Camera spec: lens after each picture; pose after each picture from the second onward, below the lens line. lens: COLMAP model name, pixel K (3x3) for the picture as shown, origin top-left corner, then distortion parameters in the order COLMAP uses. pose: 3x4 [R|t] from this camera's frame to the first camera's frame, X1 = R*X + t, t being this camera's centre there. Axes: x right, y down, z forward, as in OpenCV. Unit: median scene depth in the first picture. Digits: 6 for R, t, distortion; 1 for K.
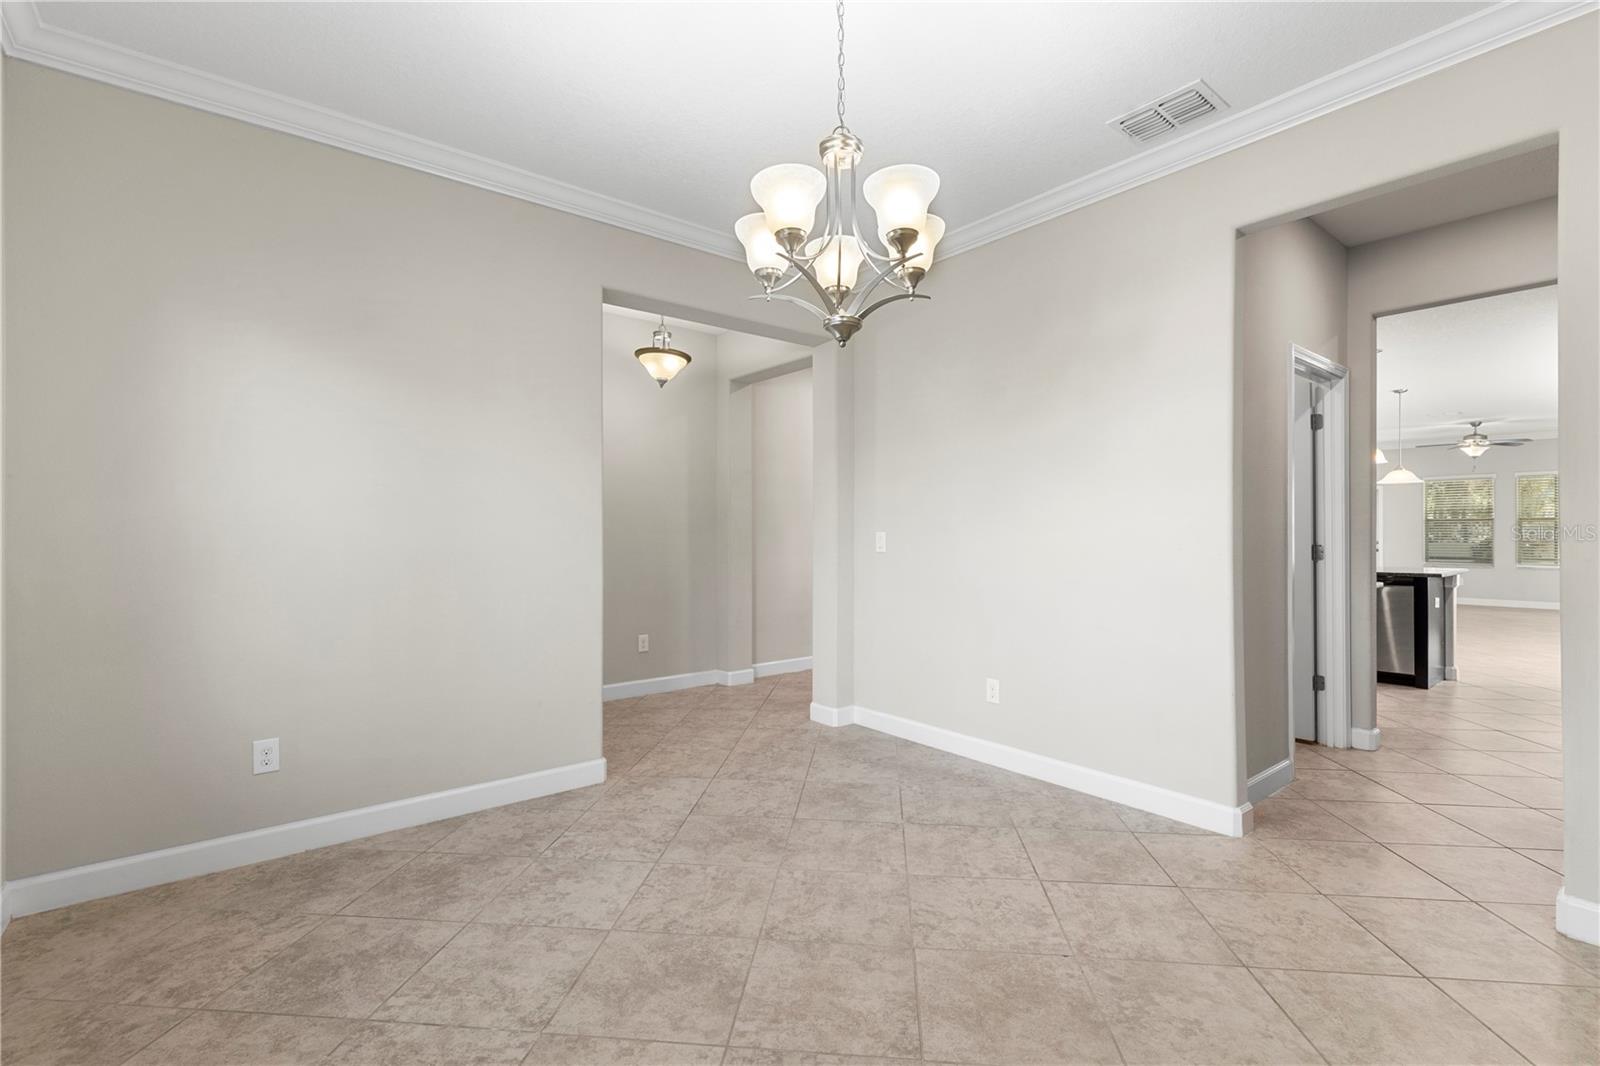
lens RADIAL K [[711.4, 0, 800.2], [0, 711.4, 539.7], [0, 0, 1]] dist [0.012368, -0.000377]
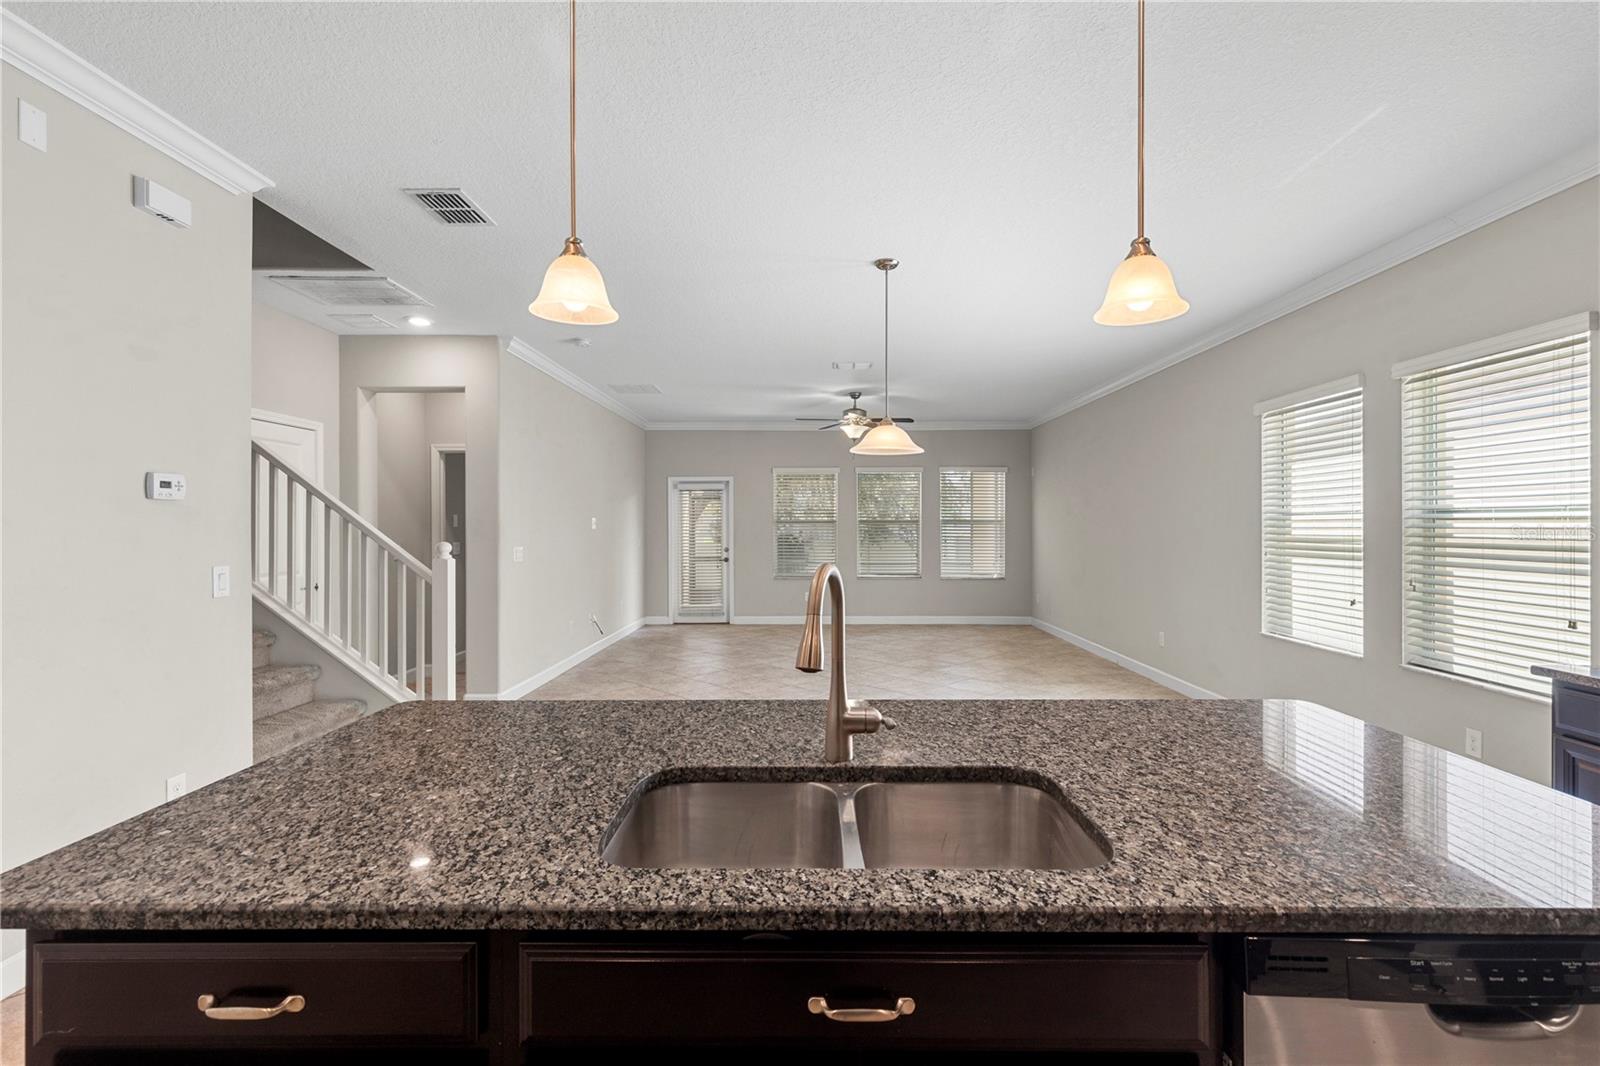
lens RADIAL K [[711.4, 0, 783.8], [0, 711.4, 528.1], [0, 0, 1]] dist [0.012368, -0.000377]
pose [[0.647194, -0.000716, 0.762325, 0.329678], [0.003378, 0.999992, -0.001928, -0.021552], [-0.762318, 0.003823, 0.647191, 0.581711]]
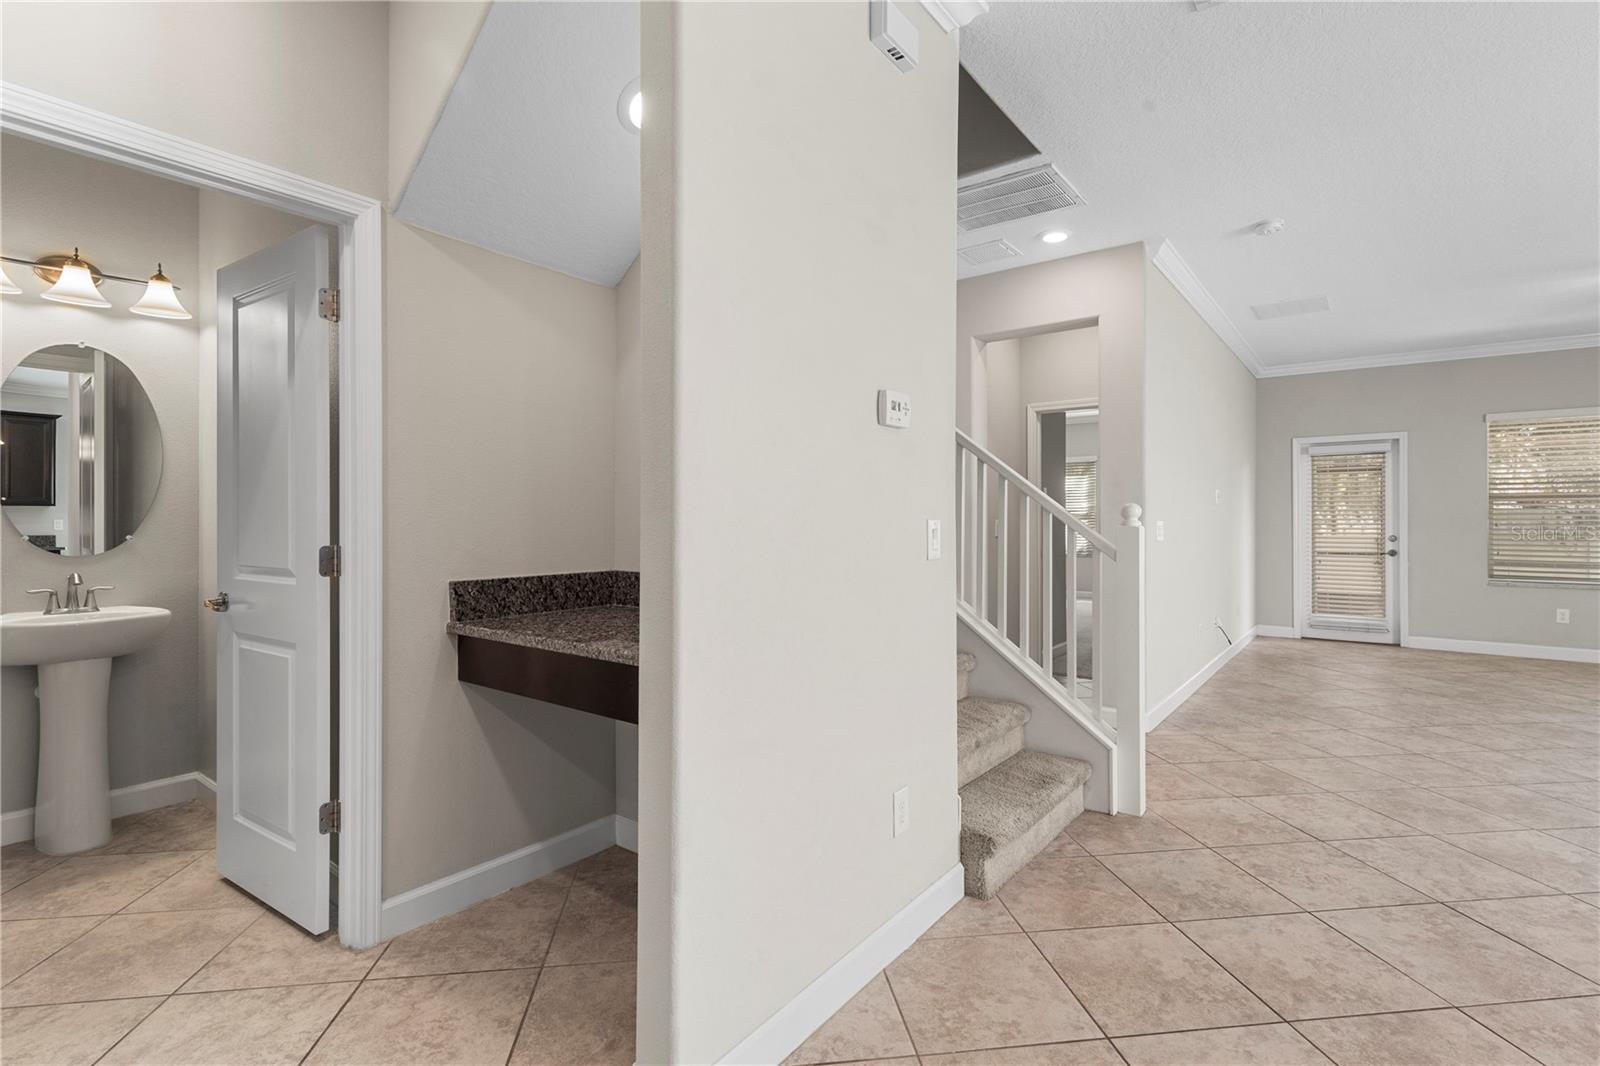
lens RADIAL K [[711.4, 0, 791.9], [0, 711.4, 524.2], [0, 0, 1]] dist [0.012368, -0.000377]
pose [[0.973522, 0.003235, 0.228572, 0.310613], [-0.003391, 0.999994, 0.000289, -0.006101], [-0.228570, -0.001056, 0.973527, 0.739461]]
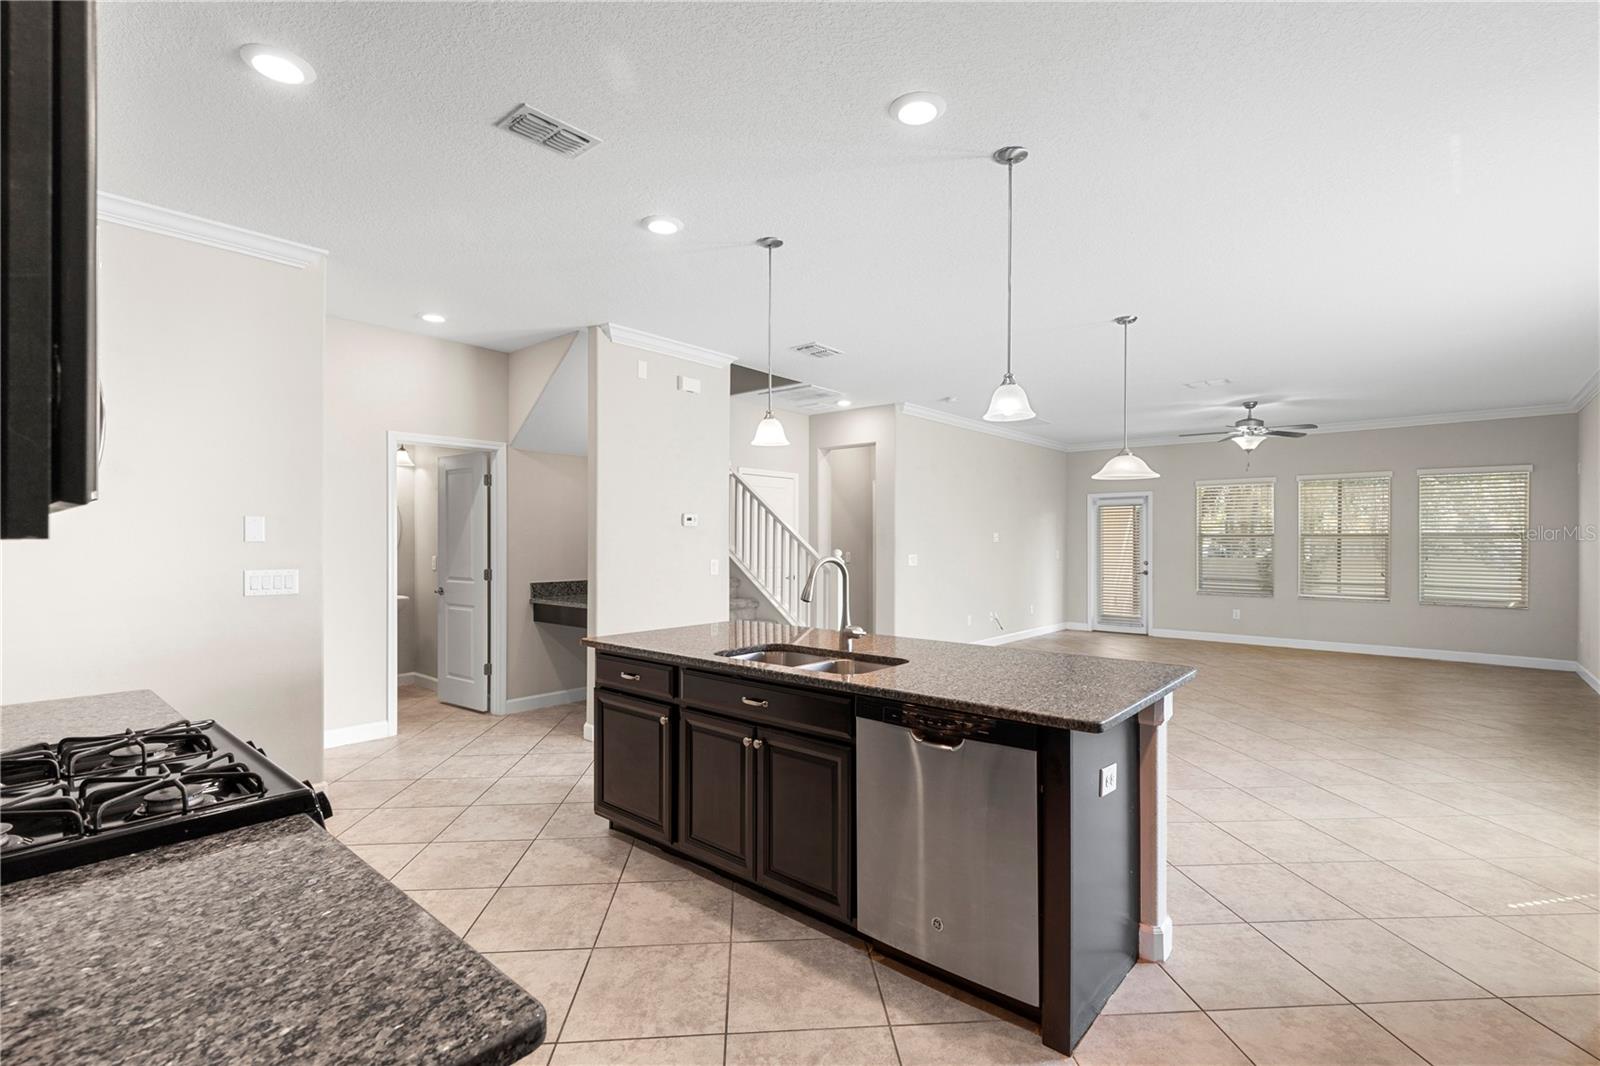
lens RADIAL K [[711.4, 0, 807.2], [0, 711.4, 542.9], [0, 0, 1]] dist [0.012368, -0.000377]
pose [[0.984113, 0.002888, 0.177520, 0.375701], [-0.002724, 0.999996, -0.001171, -0.020096], [-0.177523, 0.000669, 0.984116, 0.373488]]
